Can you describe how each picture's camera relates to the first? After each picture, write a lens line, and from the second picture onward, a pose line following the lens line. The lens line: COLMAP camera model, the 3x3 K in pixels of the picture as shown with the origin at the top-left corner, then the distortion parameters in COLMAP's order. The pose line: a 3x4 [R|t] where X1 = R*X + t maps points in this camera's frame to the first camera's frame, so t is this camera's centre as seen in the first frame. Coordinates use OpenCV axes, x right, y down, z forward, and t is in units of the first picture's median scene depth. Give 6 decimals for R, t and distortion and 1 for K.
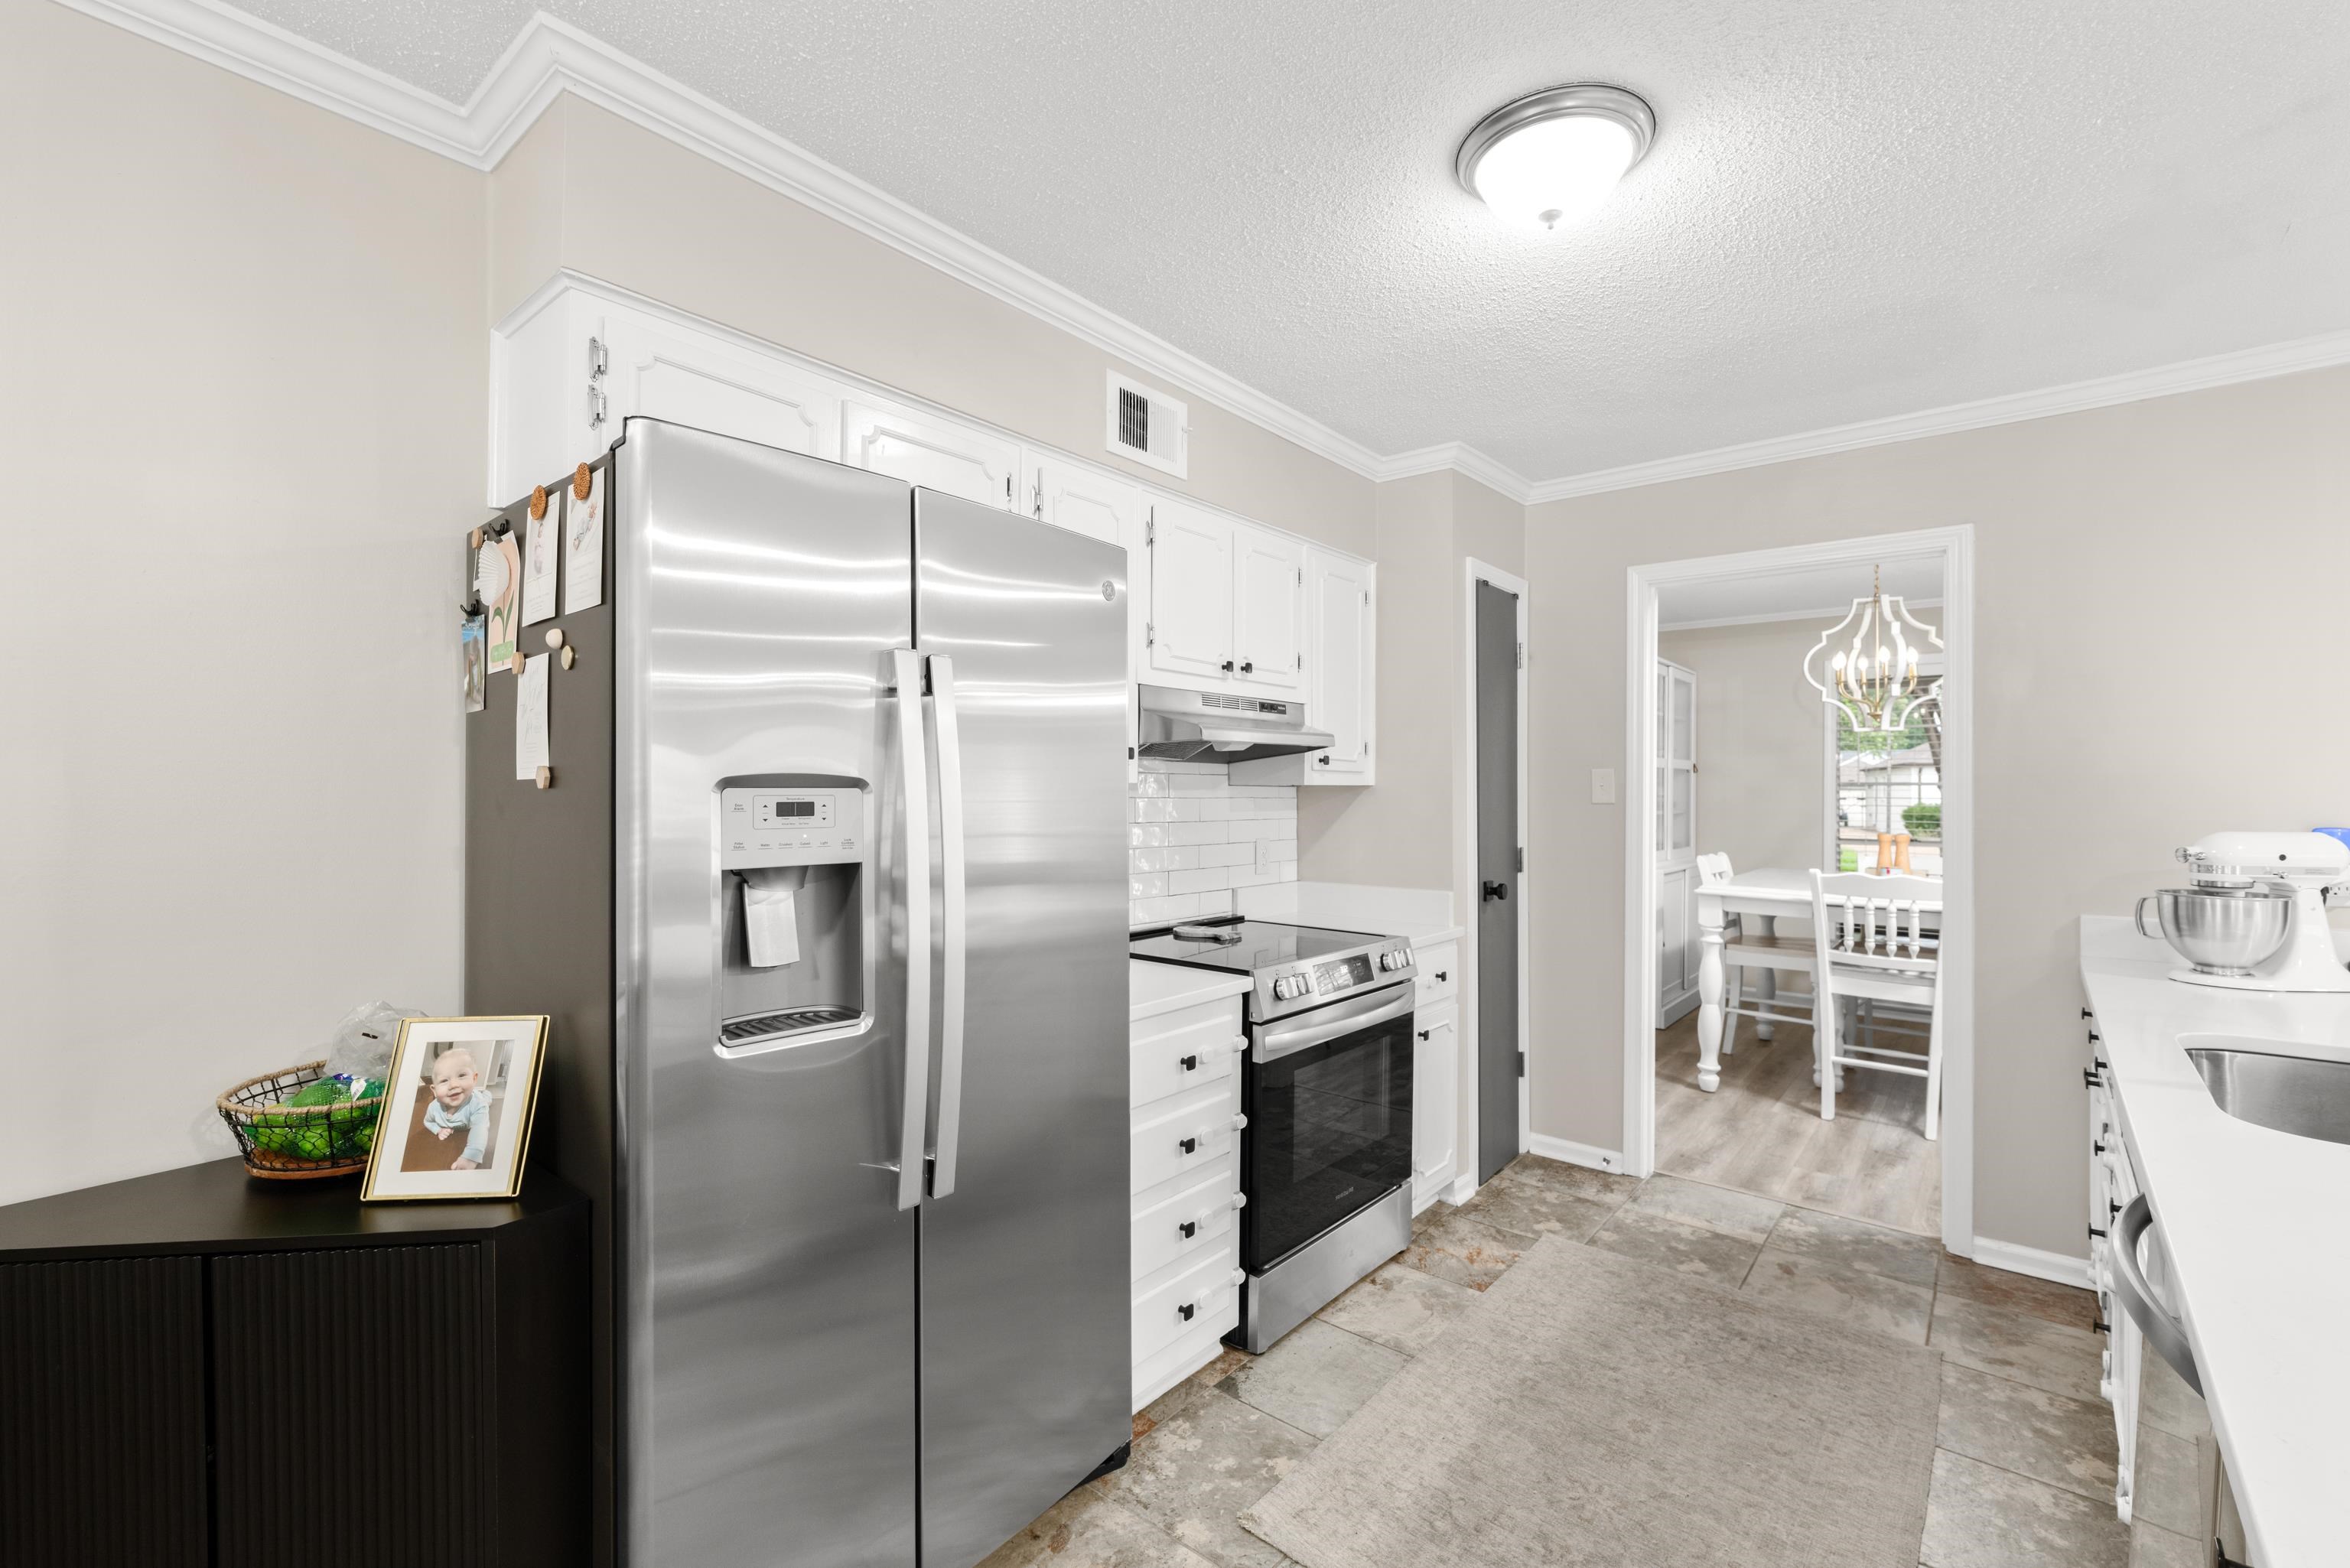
lens RADIAL K [[1007.5, 0, 1178.3], [0, 1007.5, 789.3], [0, 0, 1]] dist [-0.000243, 0.000276]
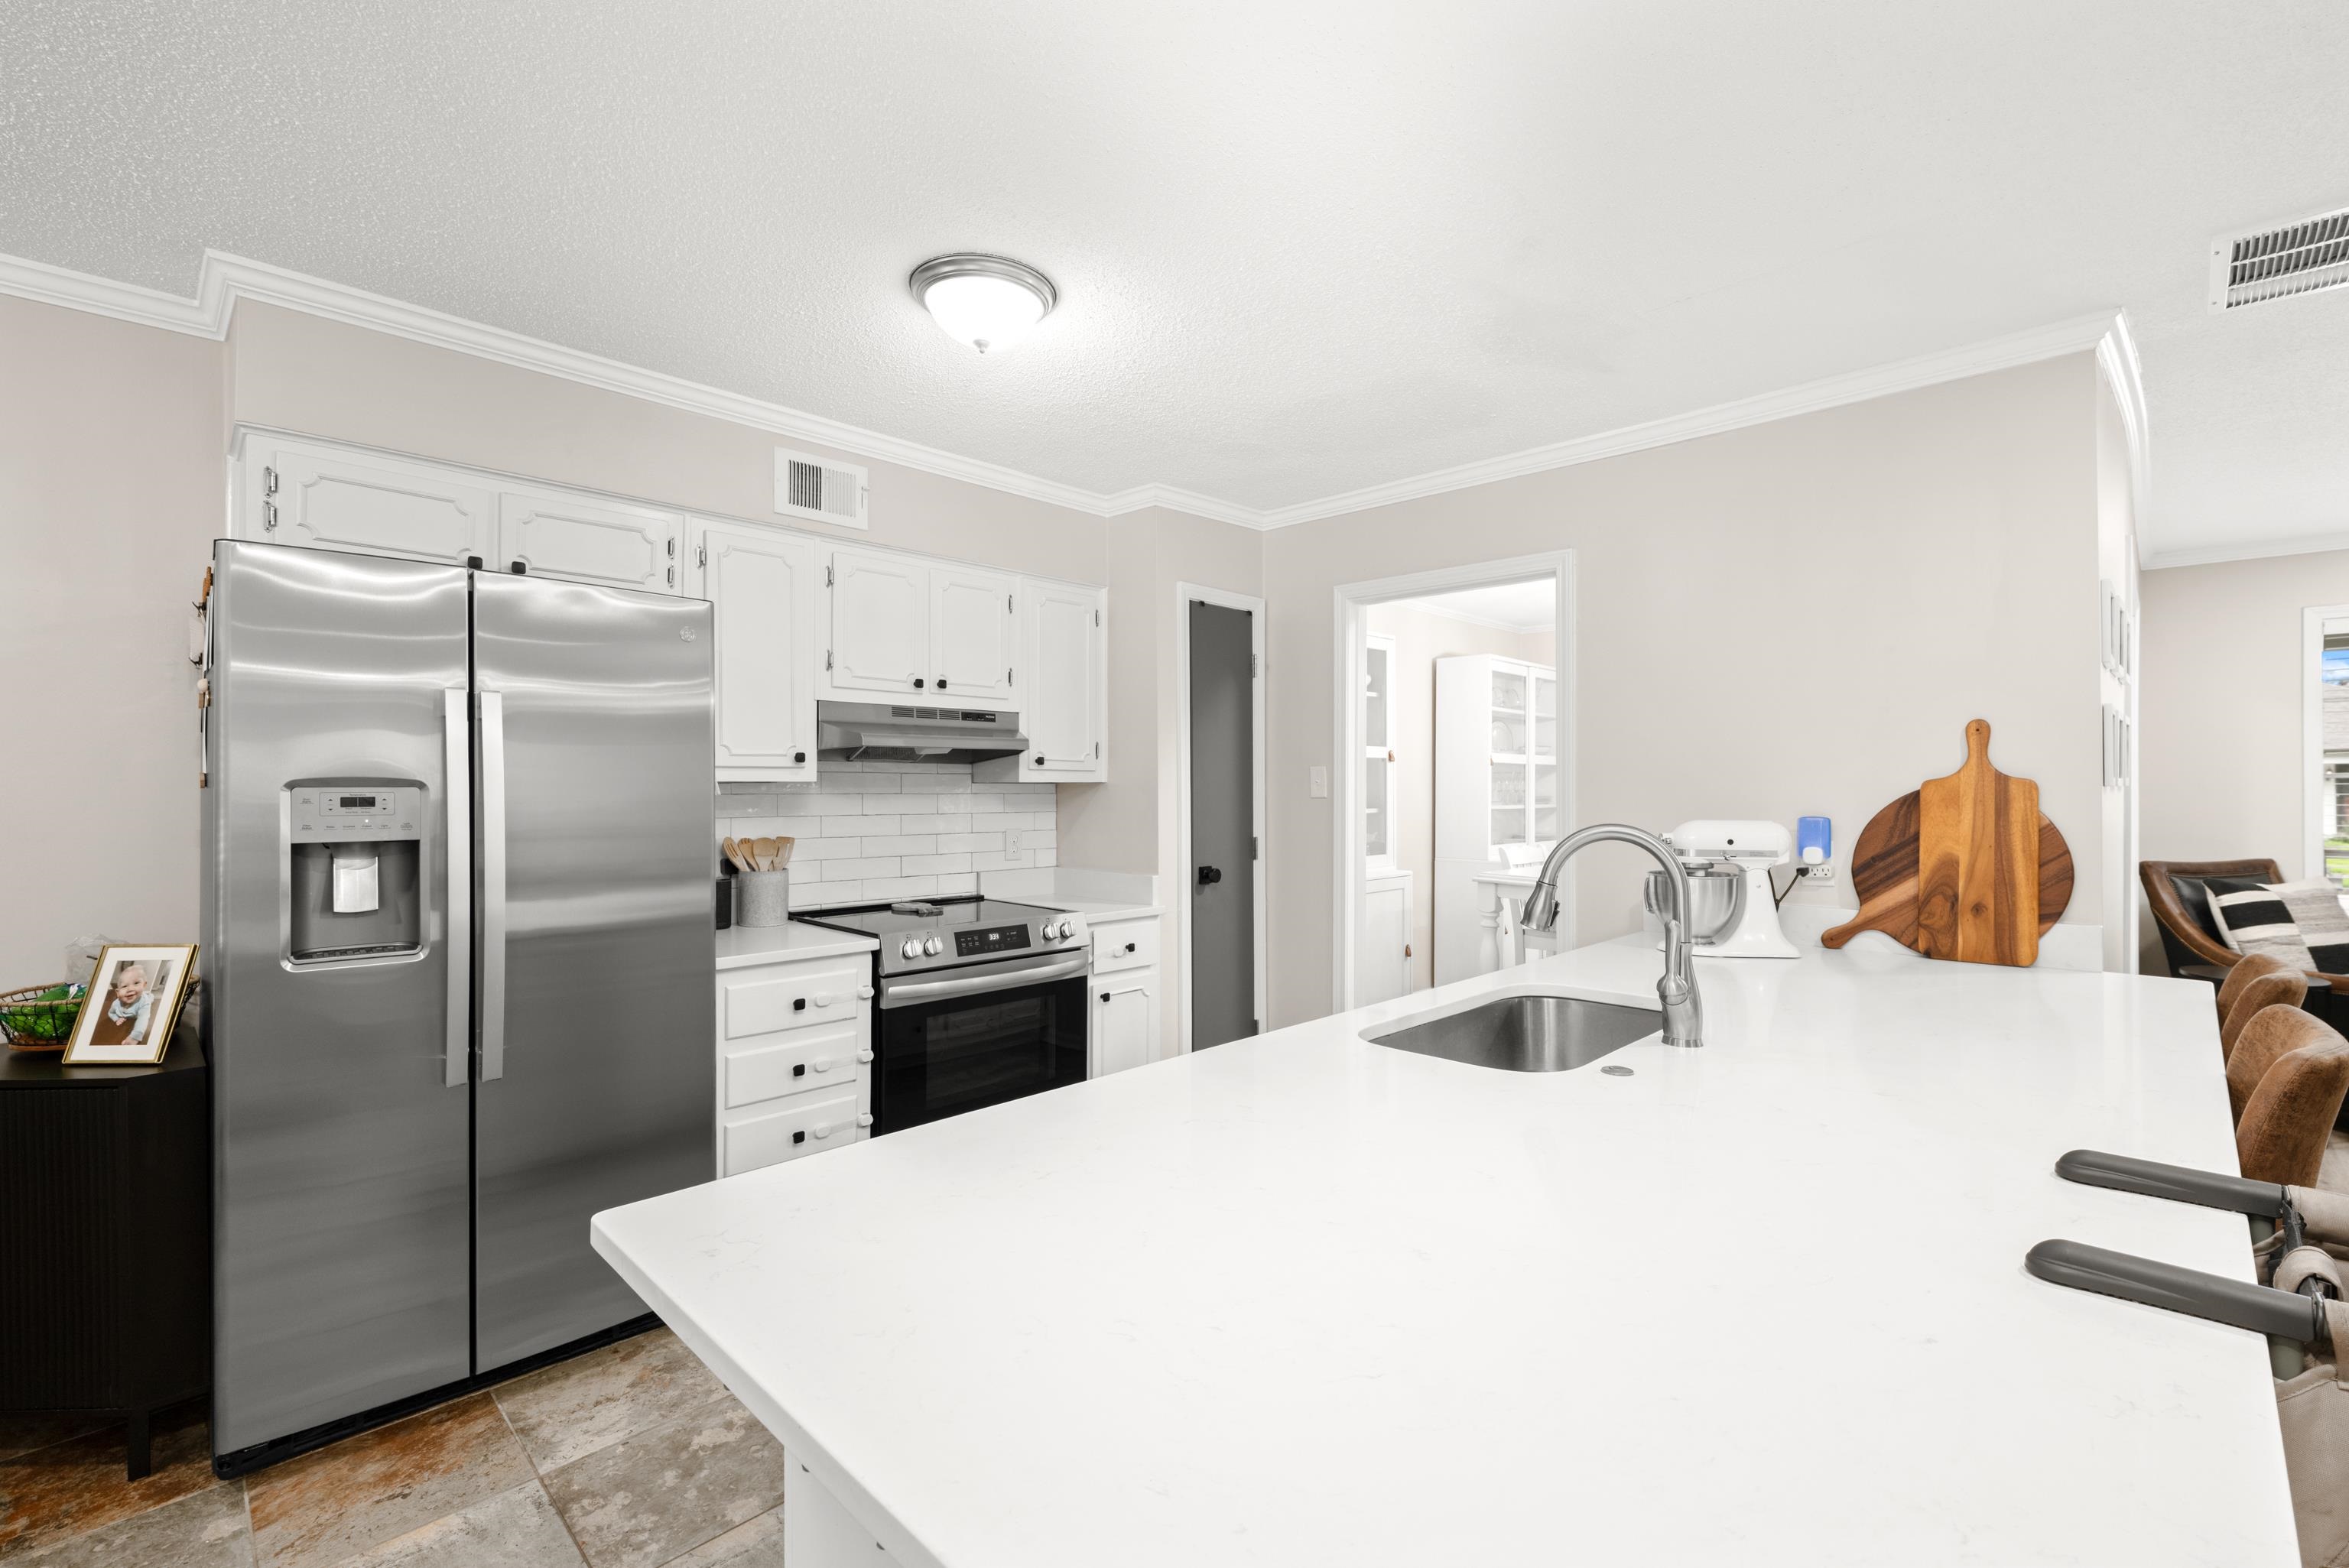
lens RADIAL K [[1015.9, 0, 1174.5], [0, 1015.9, 784.0], [0, 0, 1]] dist [0.000008, -0.000475]
pose [[0.997101, -0.003768, -0.075991, 0.544179], [0.003636, 0.999992, -0.001883, 0.000560], [0.075997, 0.001602, 0.997107, -0.217560]]
